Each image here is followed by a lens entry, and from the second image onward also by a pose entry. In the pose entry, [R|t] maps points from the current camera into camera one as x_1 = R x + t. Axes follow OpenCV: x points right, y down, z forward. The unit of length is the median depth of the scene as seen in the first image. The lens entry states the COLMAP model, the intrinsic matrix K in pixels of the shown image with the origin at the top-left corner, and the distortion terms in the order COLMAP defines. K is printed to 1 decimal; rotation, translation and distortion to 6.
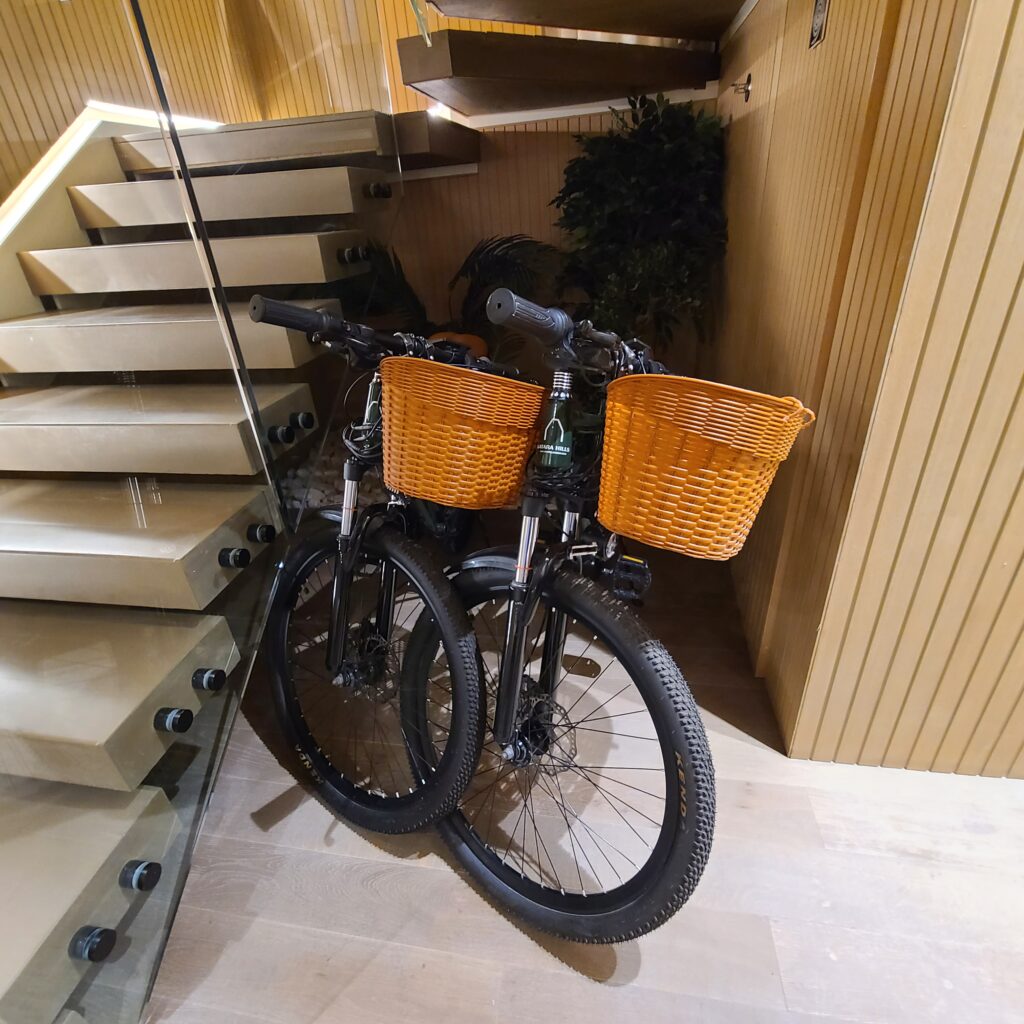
lens RADIAL K [[564.0, 0, 509.5], [0, 564.0, 529.6], [0, 0, 1]] dist [-0.002665, 0.000359]
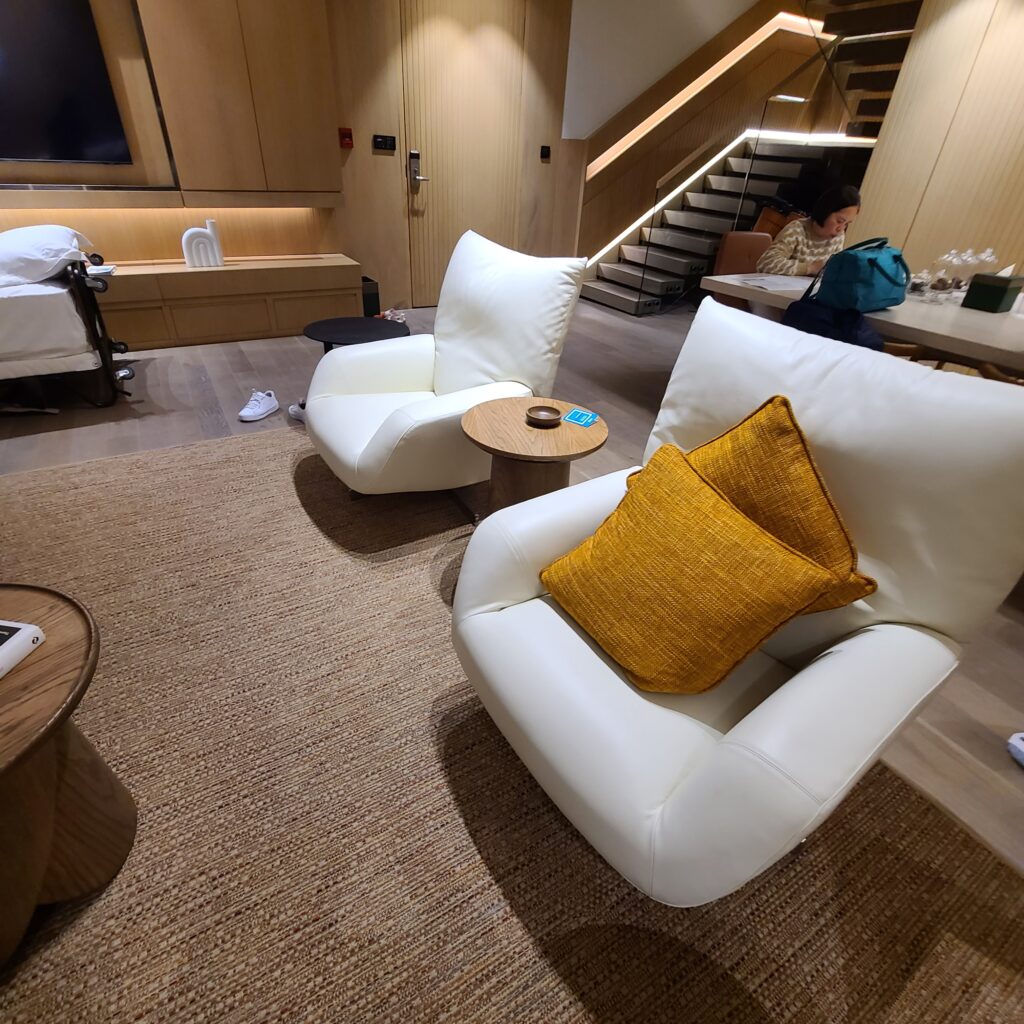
lens RADIAL K [[564.0, 0, 509.5], [0, 564.0, 529.6], [0, 0, 1]] dist [-0.002665, 0.000359]
pose [[0.626236, 0.517921, -0.582740, 2.014312], [-0.481555, 0.844787, 0.233322, 1.464381], [0.613134, 0.134506, 0.778444, -2.796534]]
